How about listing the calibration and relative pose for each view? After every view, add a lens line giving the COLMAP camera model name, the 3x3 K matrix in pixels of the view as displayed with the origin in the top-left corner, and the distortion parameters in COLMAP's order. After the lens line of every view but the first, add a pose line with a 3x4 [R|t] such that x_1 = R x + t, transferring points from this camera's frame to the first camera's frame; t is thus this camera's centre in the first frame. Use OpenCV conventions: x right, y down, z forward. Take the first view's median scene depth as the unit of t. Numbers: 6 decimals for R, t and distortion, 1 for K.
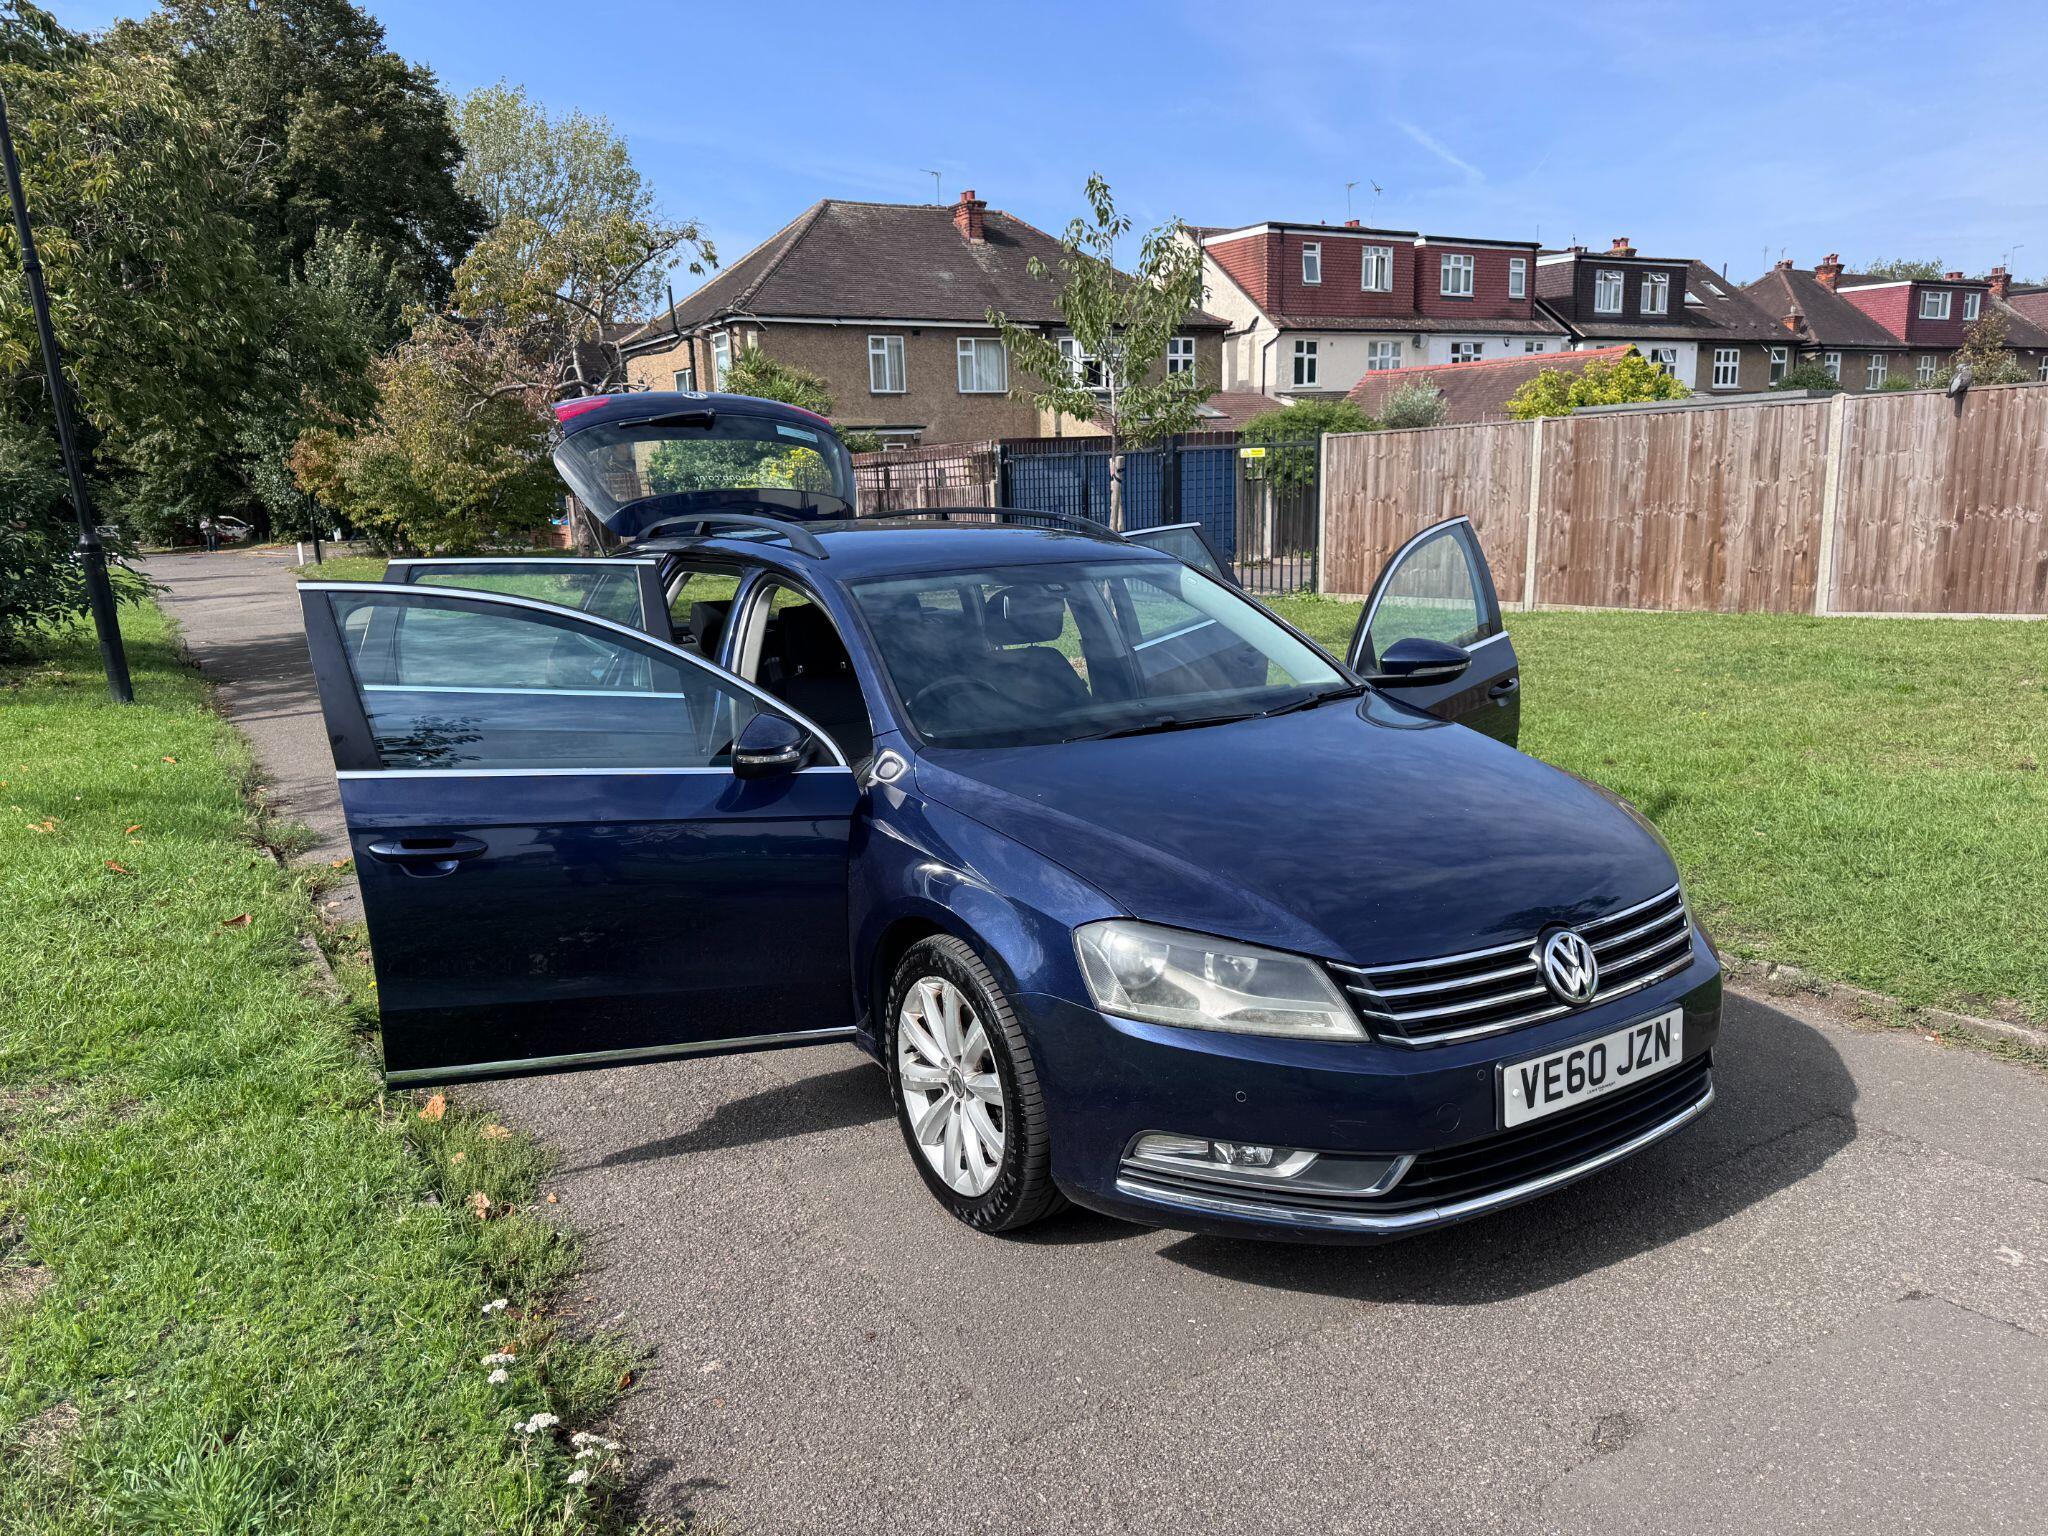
lens RADIAL K [[1454.1, 0, 1021.2], [0, 1454.1, 790.8], [0, 0, 1]] dist [0.026864, -0.032905]
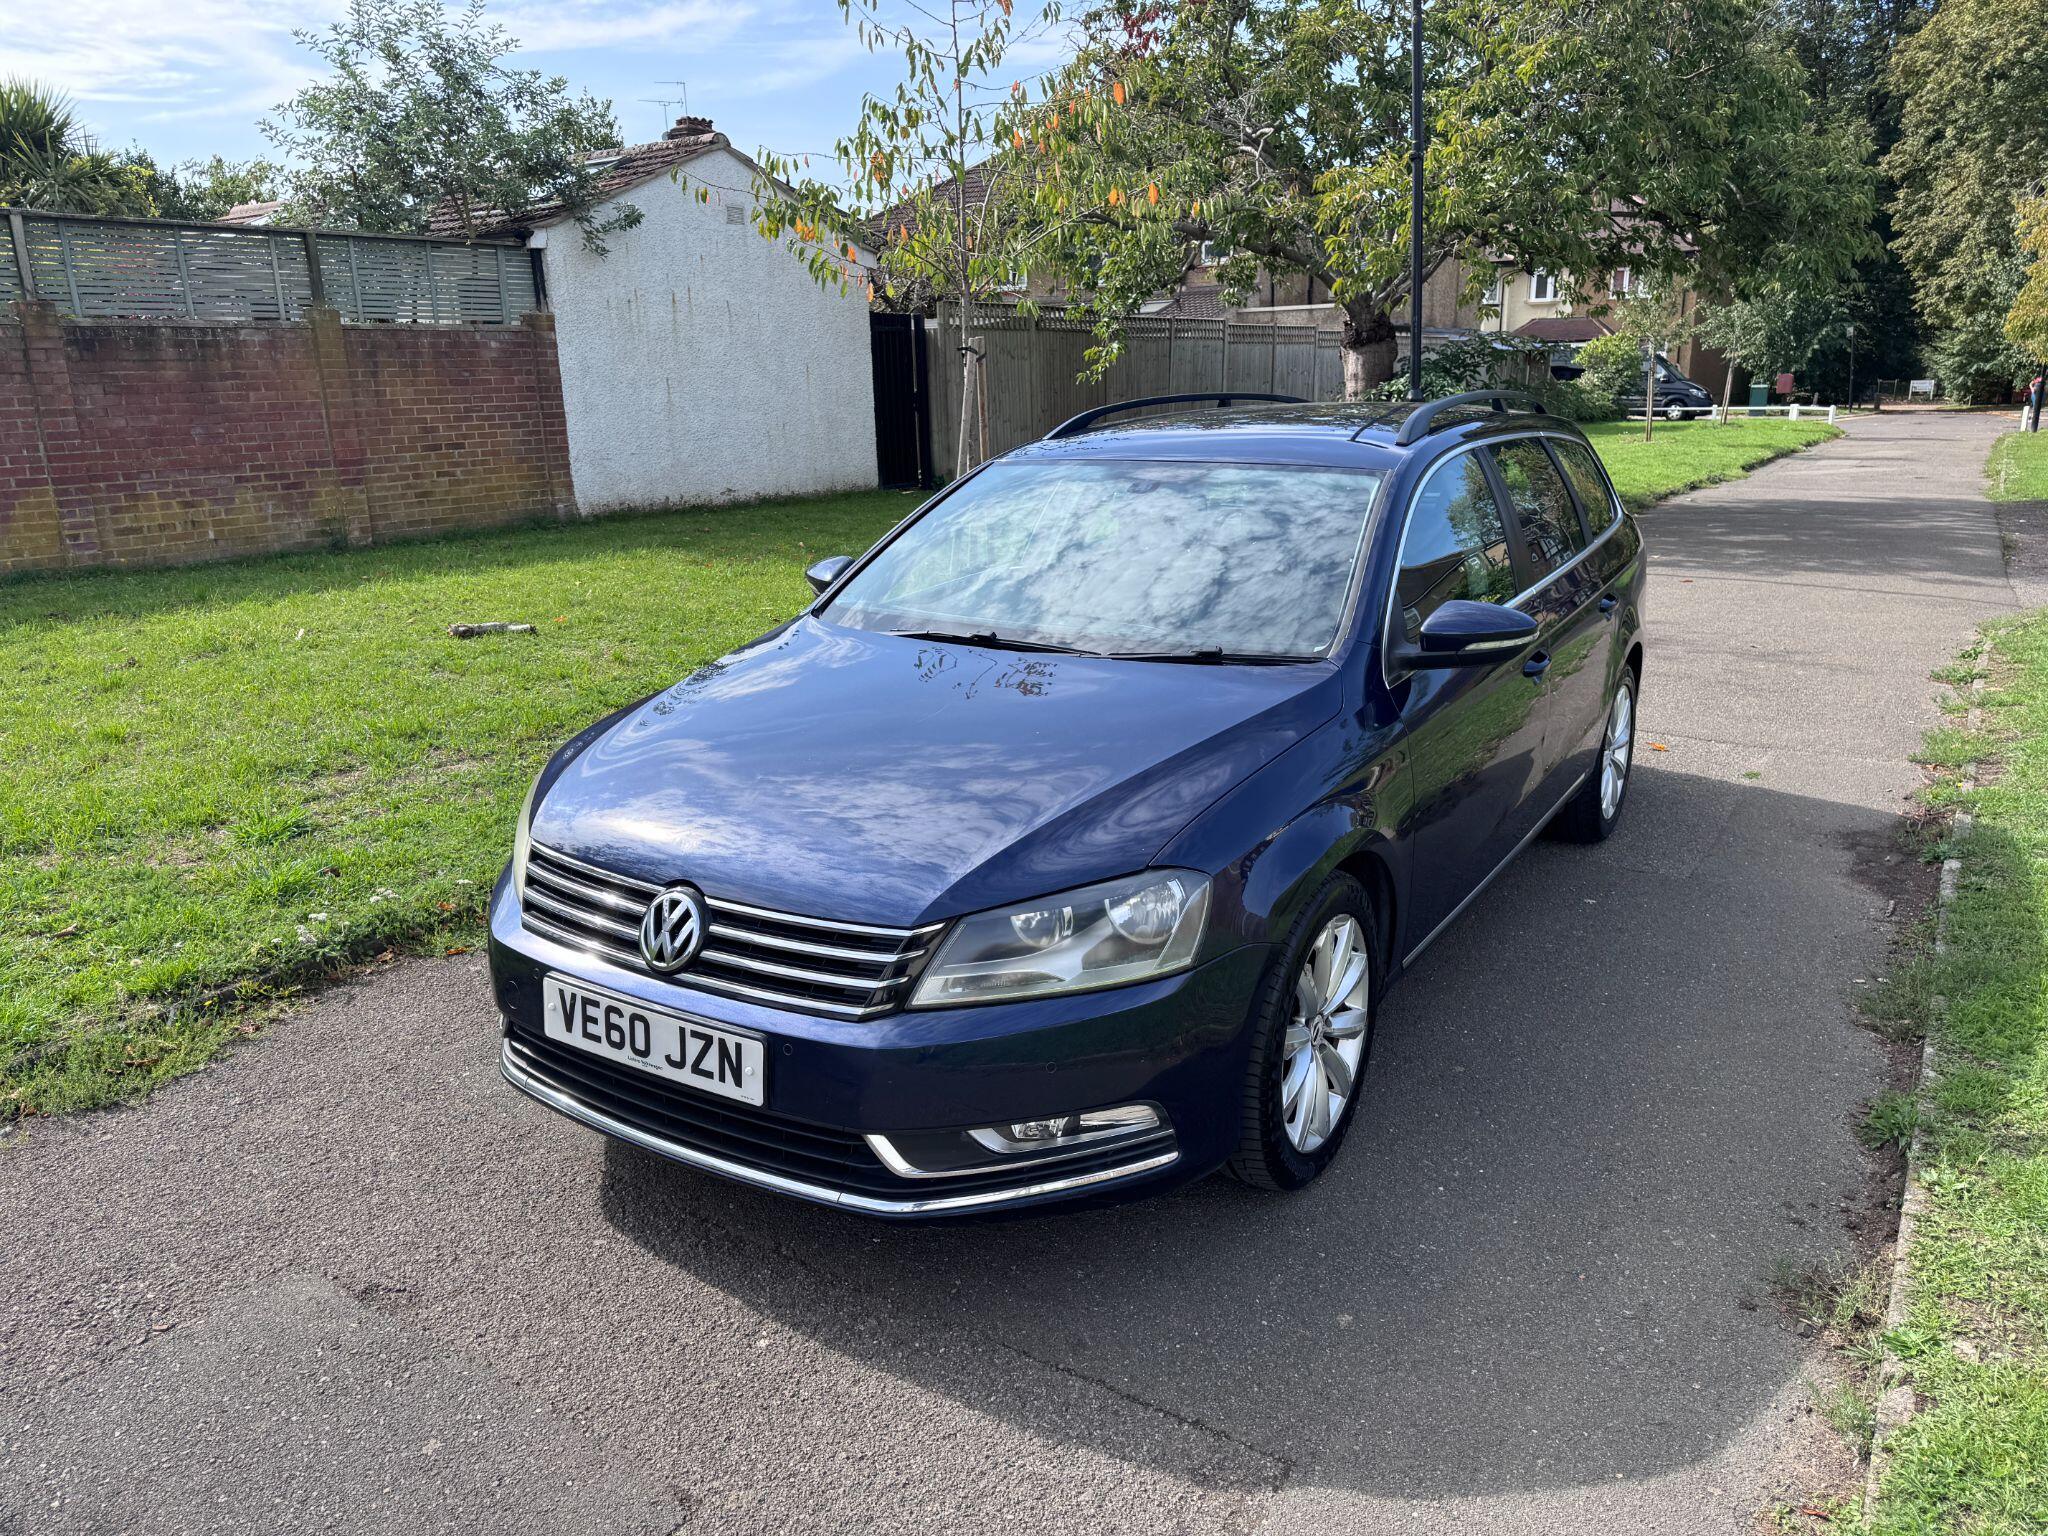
lens RADIAL K [[1464.6, 0, 1027.7], [0, 1464.6, 768.7], [0, 0, 1]] dist [0.016659, -0.013044]
pose [[0.426948, 0.256227, -0.867216, 0.845004], [-0.186349, 0.963362, 0.192891, -0.132955], [0.884867, 0.079250, 0.459053, 0.524377]]
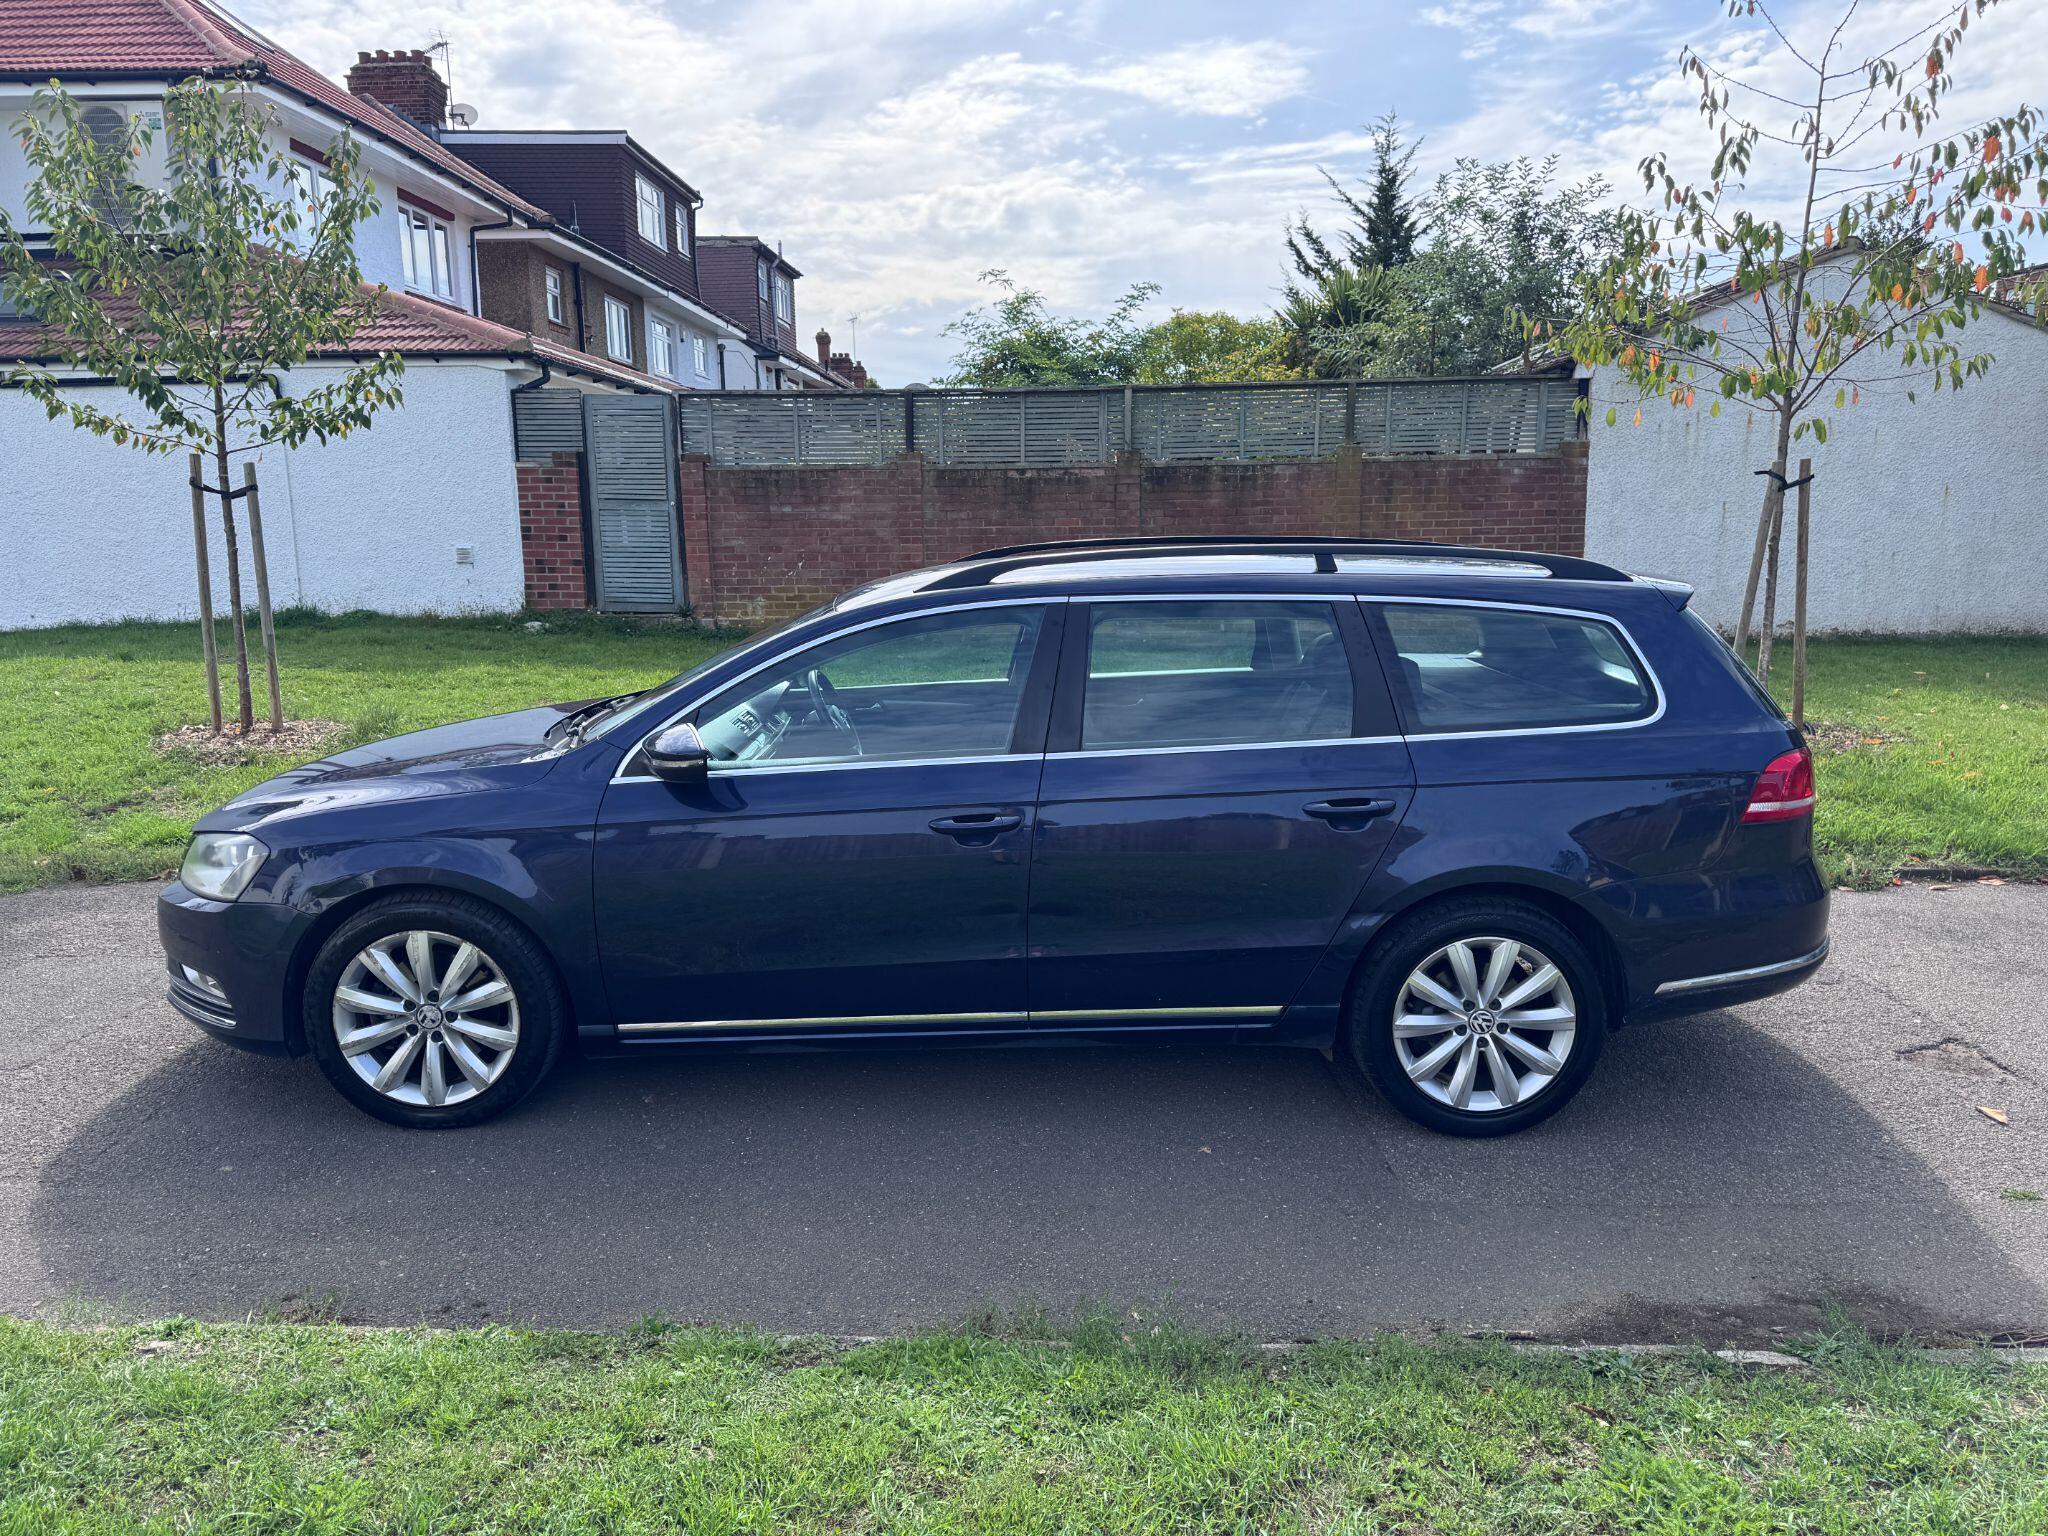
lens RADIAL K [[1458.6, 0, 1023.6], [0, 1458.6, 779.2], [0, 0, 1]] dist [0.029932, -0.033704]
pose [[-0.527235, 0.190872, -0.828005, 0.878279], [-0.150152, 0.938182, 0.311880, -0.411053], [0.836348, 0.288760, -0.465982, 1.740628]]
